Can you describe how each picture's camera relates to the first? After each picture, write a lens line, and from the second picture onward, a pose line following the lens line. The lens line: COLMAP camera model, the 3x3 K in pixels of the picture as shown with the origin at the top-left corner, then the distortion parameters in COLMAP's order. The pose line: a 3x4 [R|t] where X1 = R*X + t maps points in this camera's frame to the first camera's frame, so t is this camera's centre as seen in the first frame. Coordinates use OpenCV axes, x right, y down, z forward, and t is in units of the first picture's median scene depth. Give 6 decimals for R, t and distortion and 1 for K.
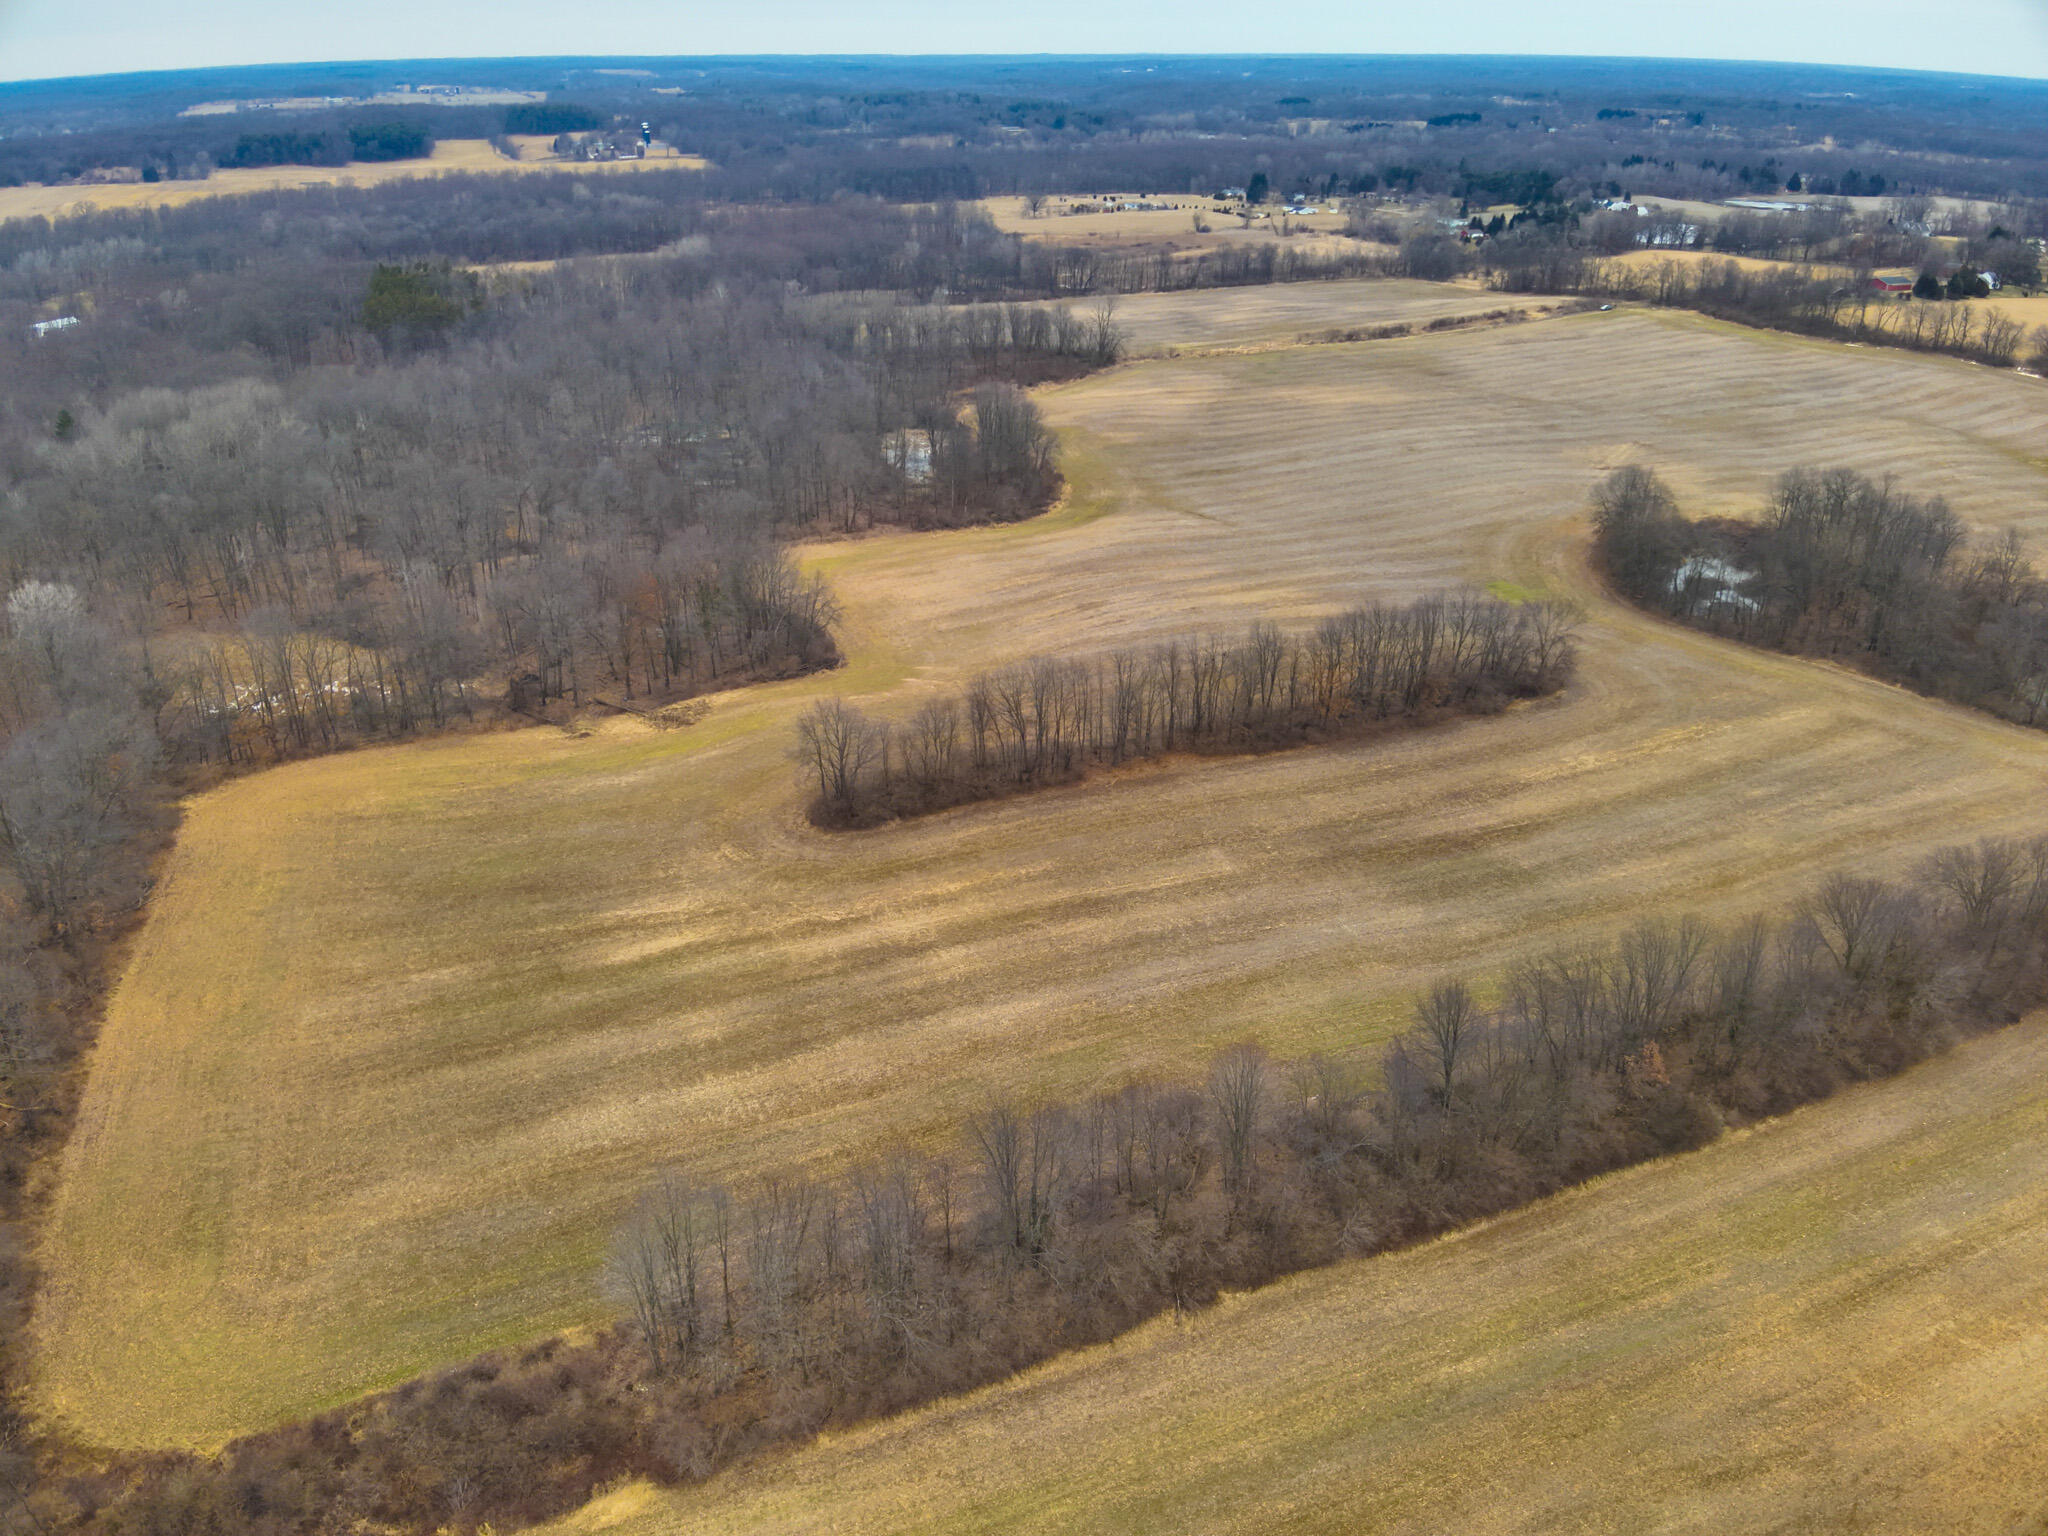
lens RADIAL K [[1483.1, 0, 1015.6], [0, 1483.1, 781.7], [0, 0, 1]] dist [0.101844, -0.196700]
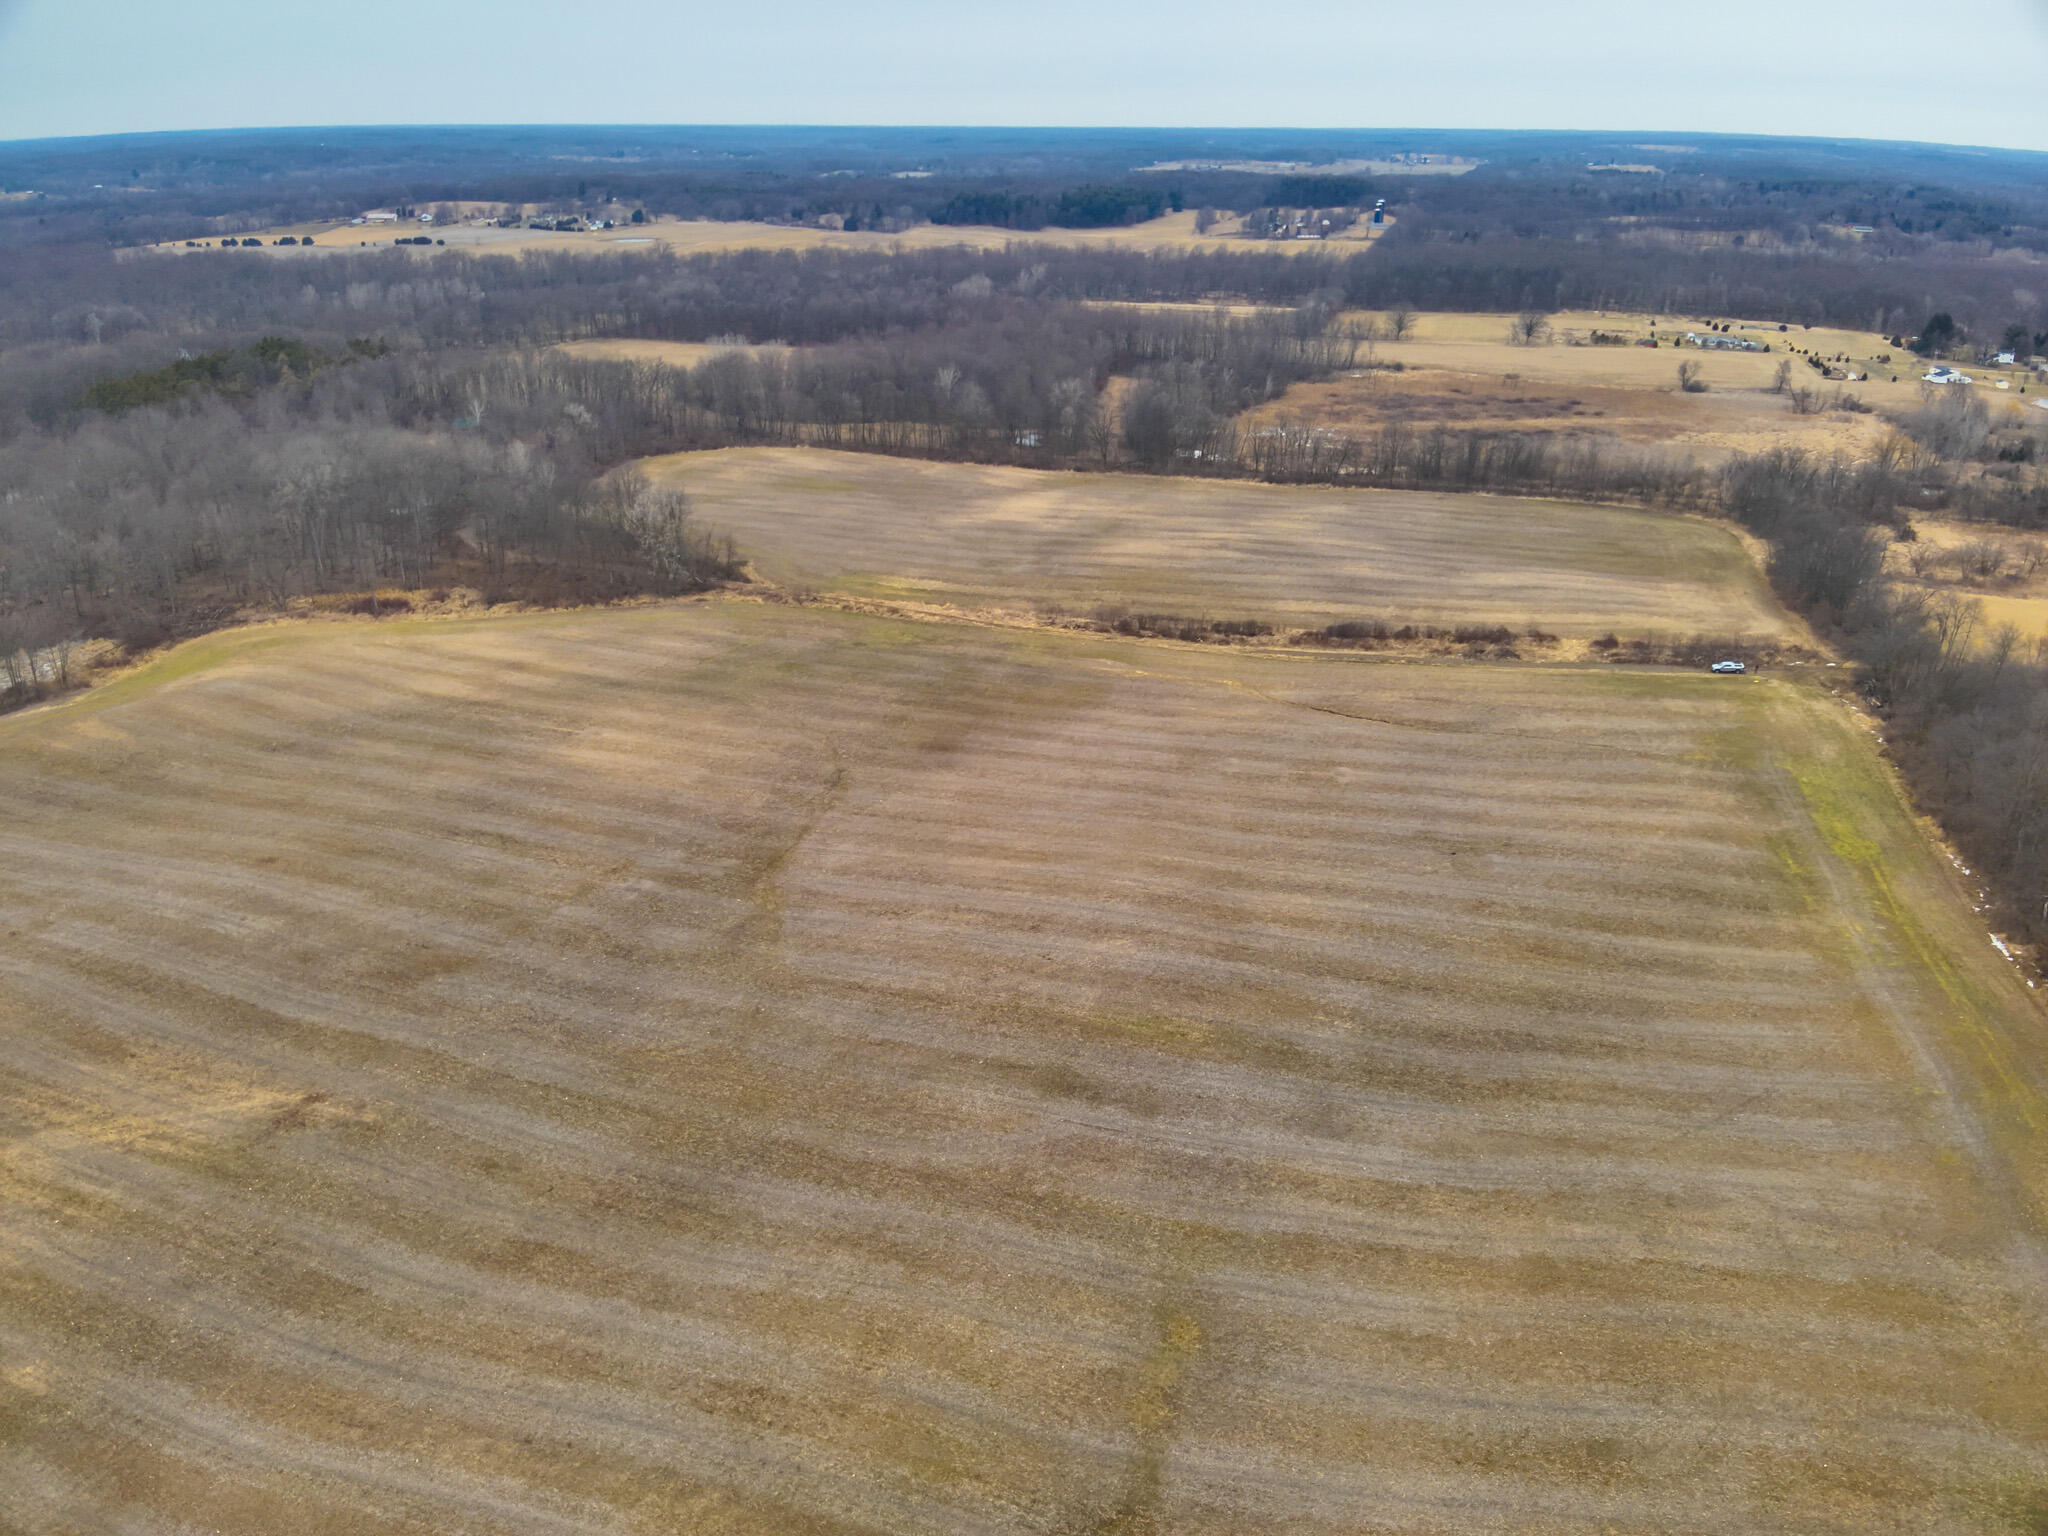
lens RADIAL K [[1483.1, 0, 1015.6], [0, 1483.1, 781.7], [0, 0, 1]] dist [0.101844, -0.196700]
pose [[0.782661, 0.256418, -0.567179, 1.036583], [-0.279093, 0.959041, 0.048451, -0.514153], [0.556371, 0.120375, 0.822168, 1.073449]]
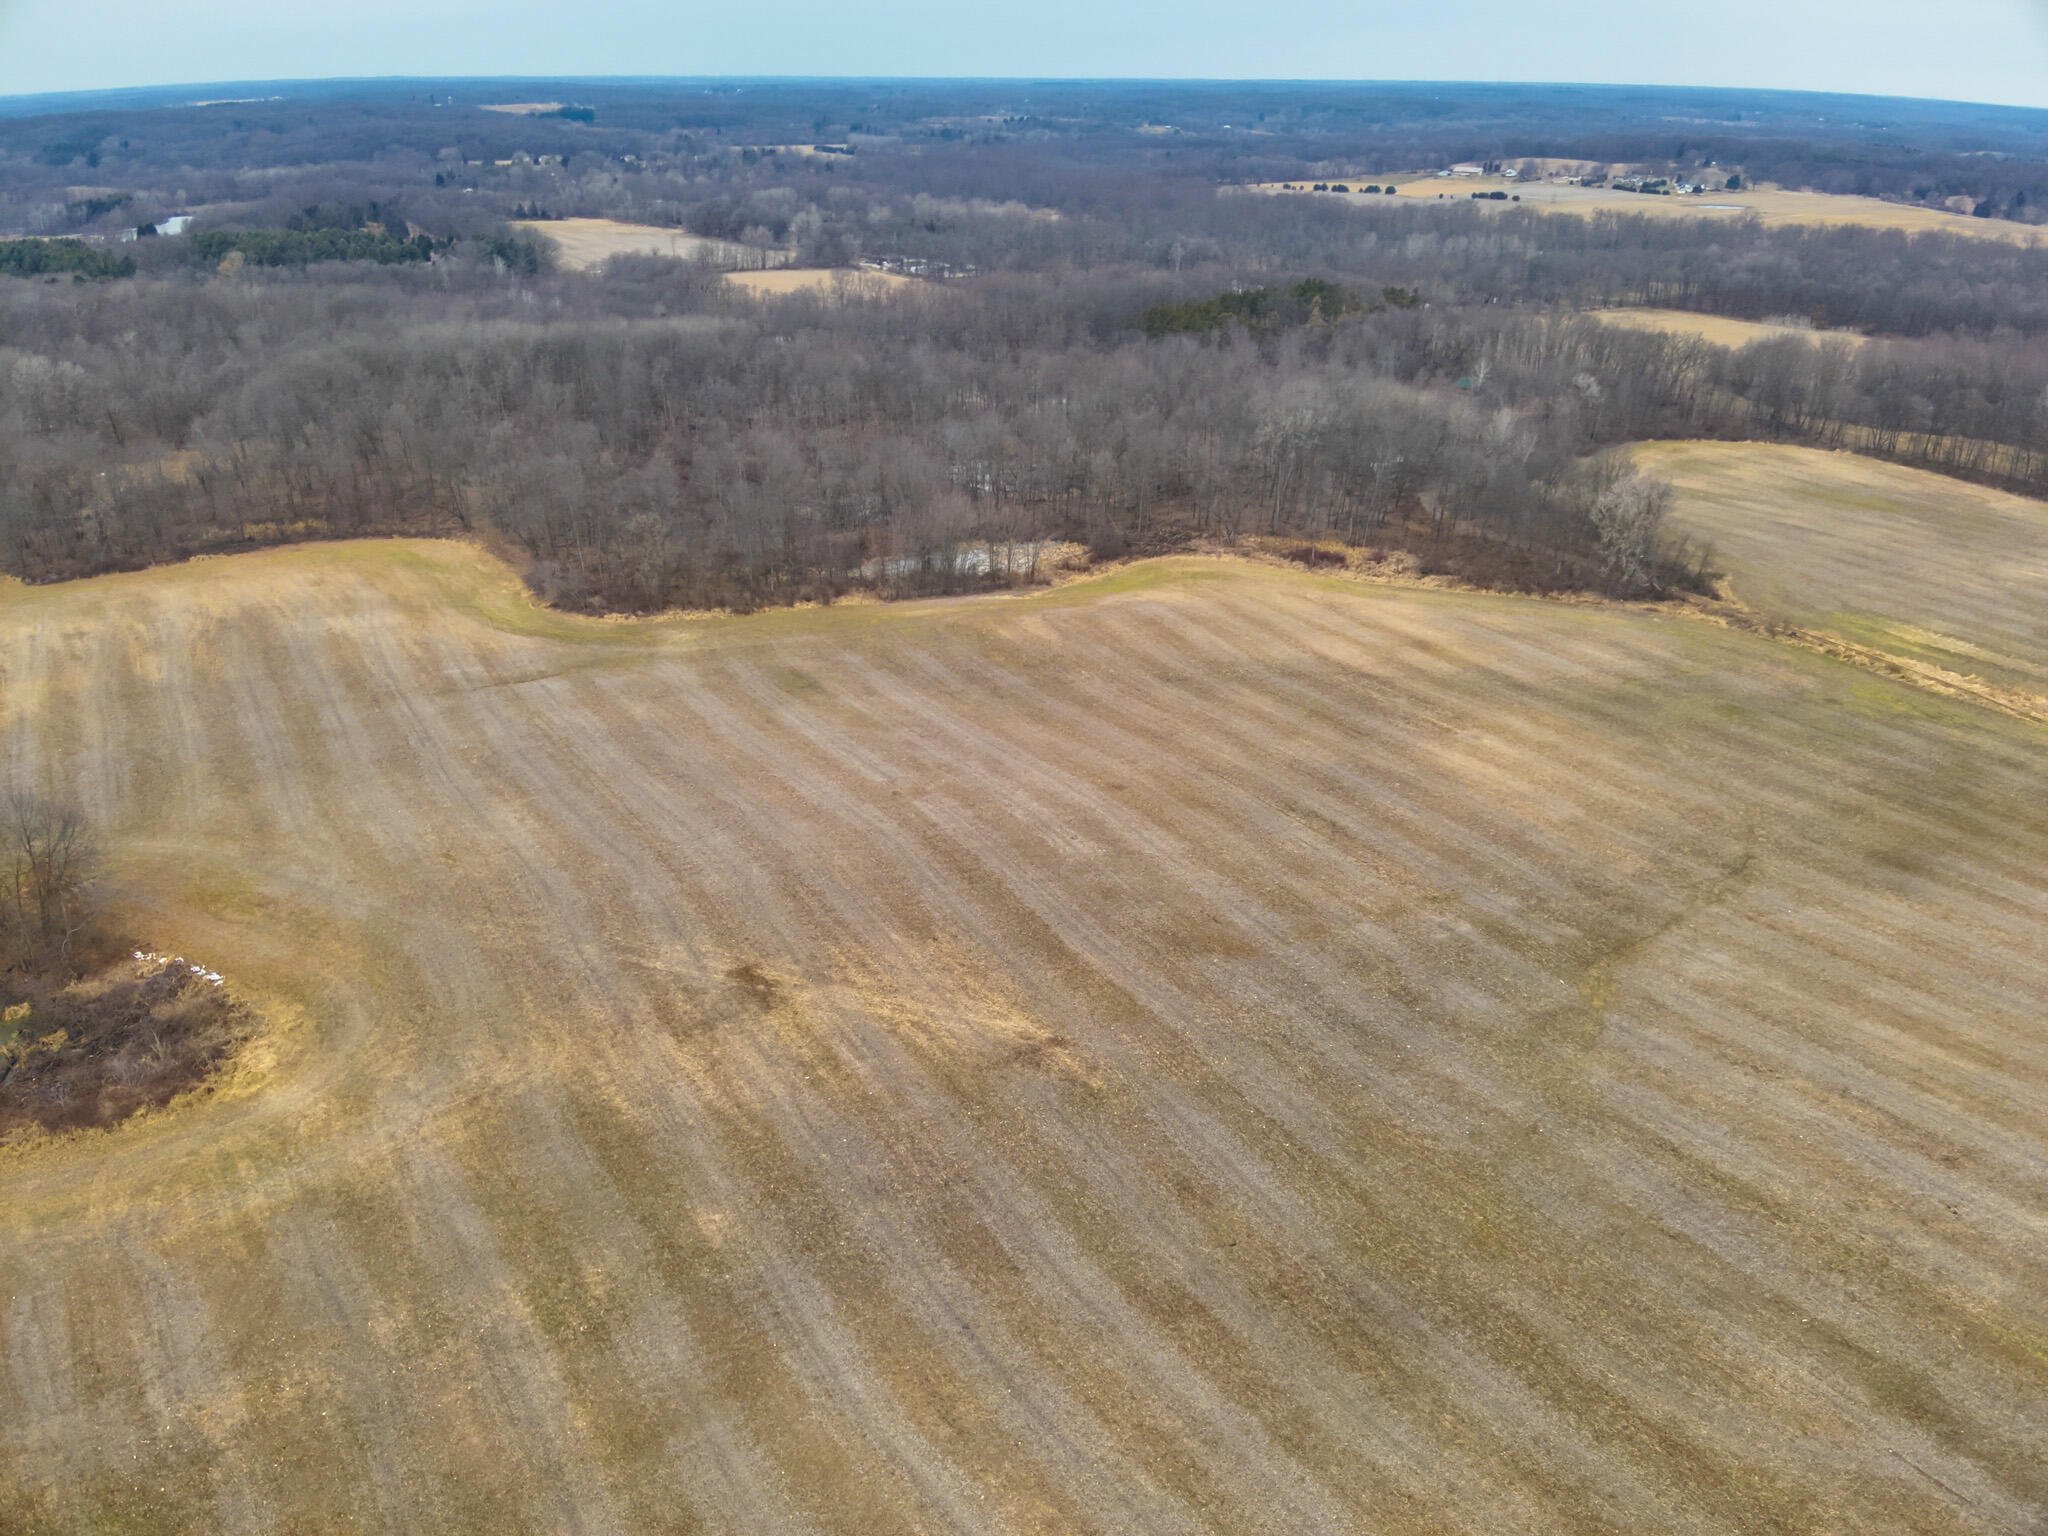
lens RADIAL K [[1483.1, 0, 1015.6], [0, 1483.1, 781.7], [0, 0, 1]] dist [0.101844, -0.196700]
pose [[0.241288, 0.417926, -0.875853, 0.984068], [-0.431447, 0.854617, 0.288934, -0.534045], [0.869272, 0.308167, 0.386522, 1.142967]]
